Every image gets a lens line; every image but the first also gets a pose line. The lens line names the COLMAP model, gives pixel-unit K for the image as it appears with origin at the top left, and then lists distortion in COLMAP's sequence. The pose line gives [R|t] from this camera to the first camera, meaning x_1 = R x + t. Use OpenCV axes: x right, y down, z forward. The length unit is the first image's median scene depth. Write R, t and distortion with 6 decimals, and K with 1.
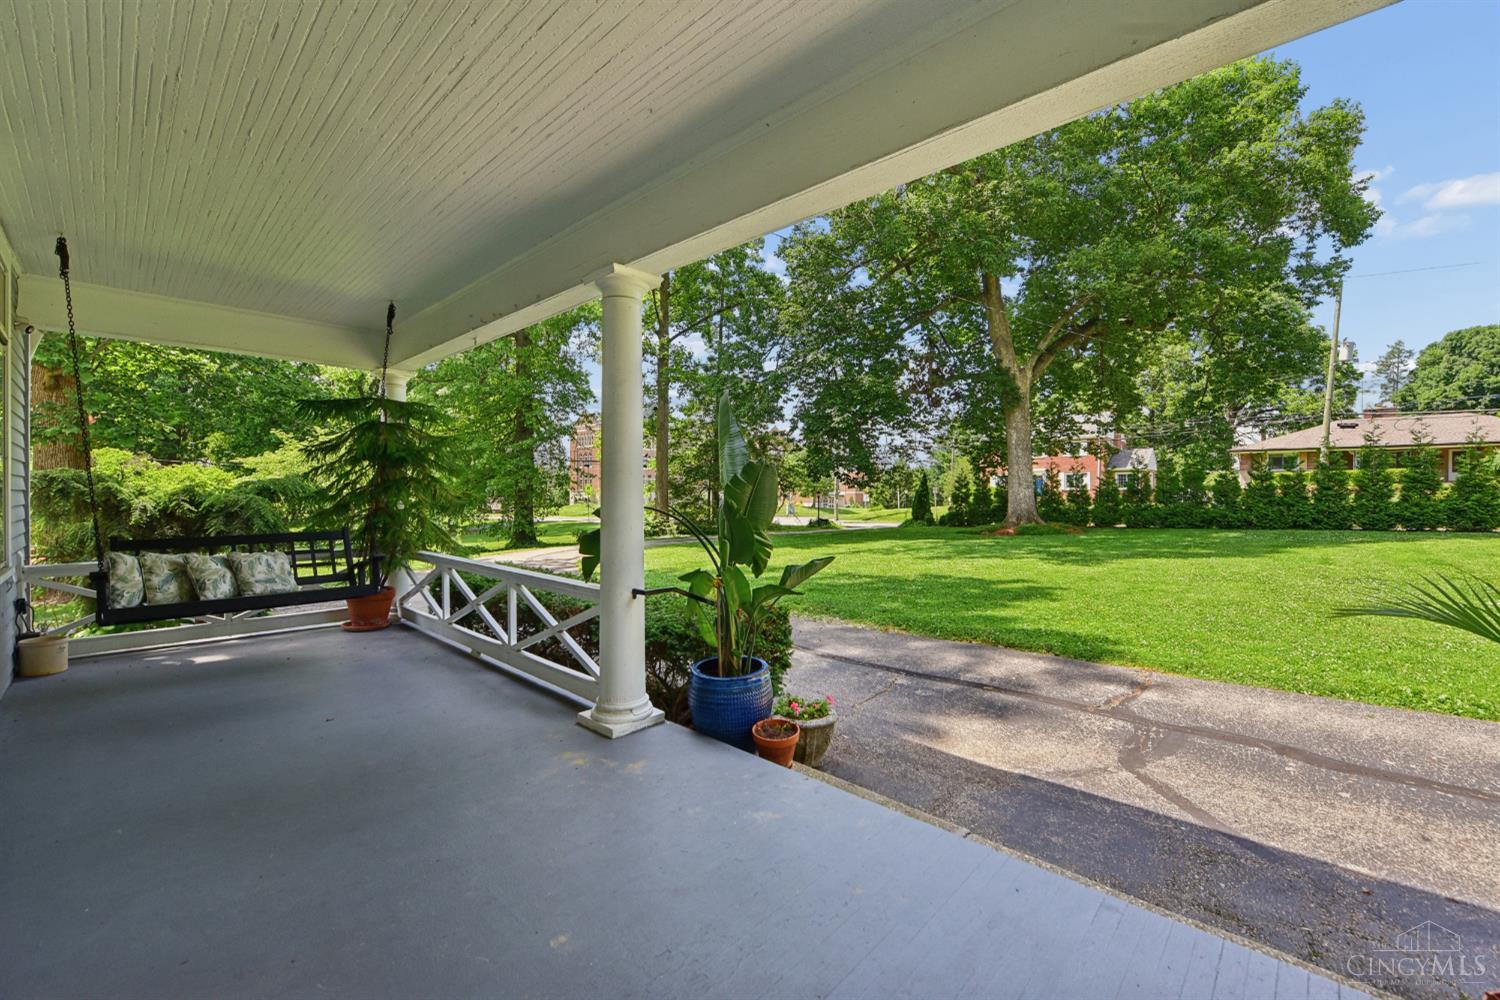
lens RADIAL K [[620.5, 0, 745.3], [0, 620.5, 499.7], [0, 0, 1]] dist [0.003058, 0.000157]
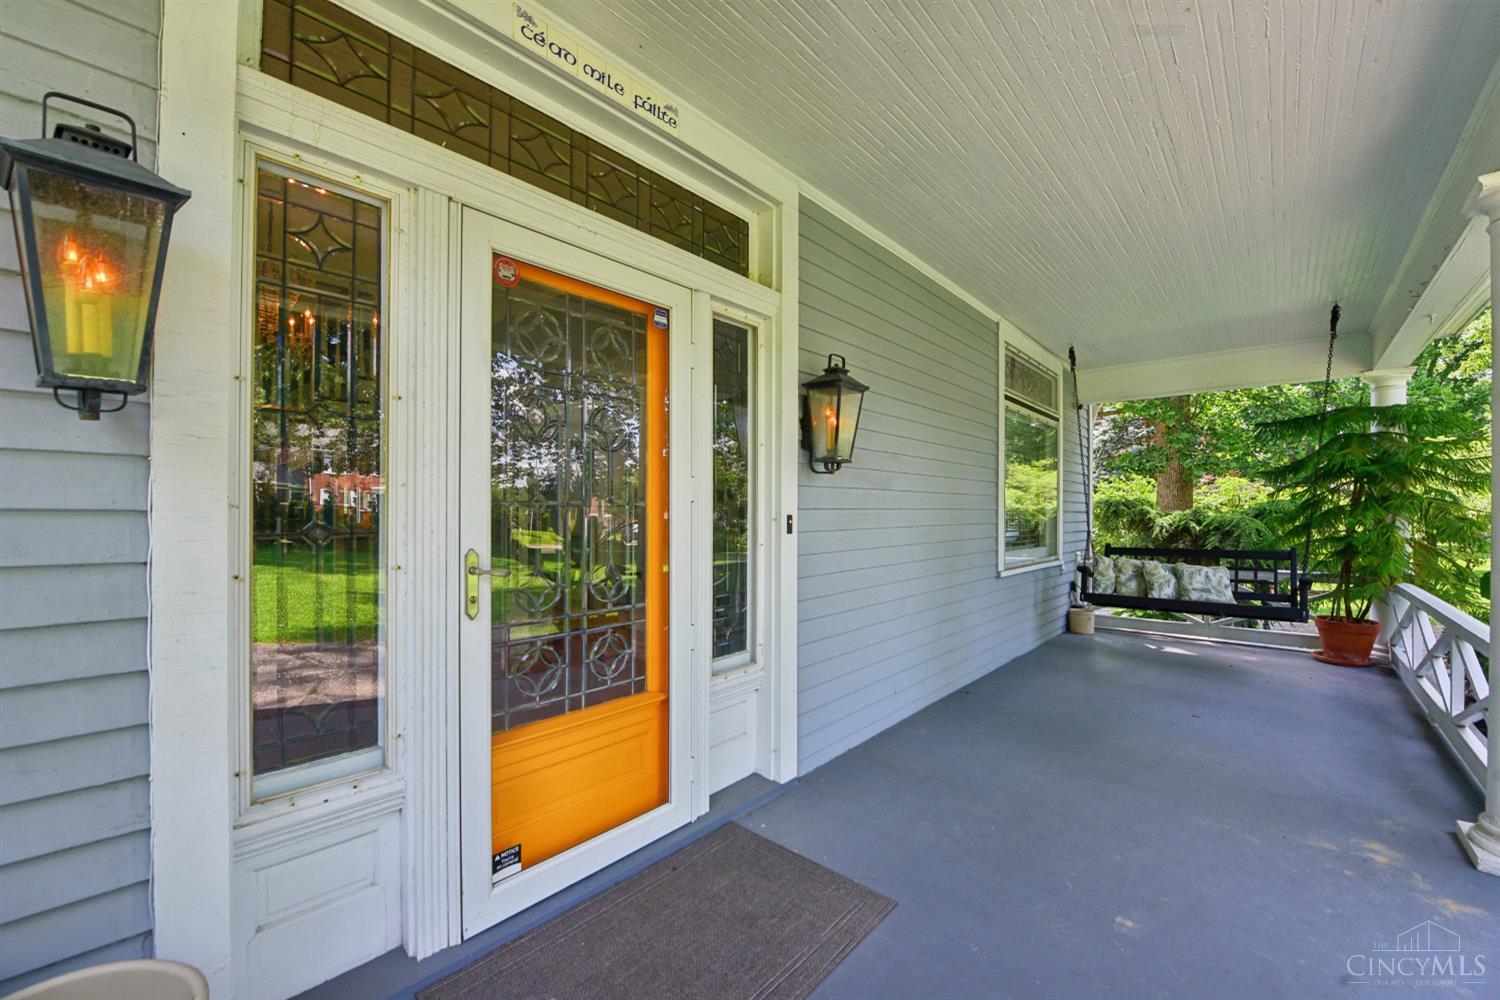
lens RADIAL K [[593.1, 0, 744.9], [0, 593.1, 507.0], [0, 0, 1]] dist [-0.001380, -0.000194]
pose [[0.043161, -0.013023, -0.998983, 0.296380], [-0.012513, 0.999830, -0.013575, 0.003774], [0.998990, 0.013087, 0.042991, 0.118184]]
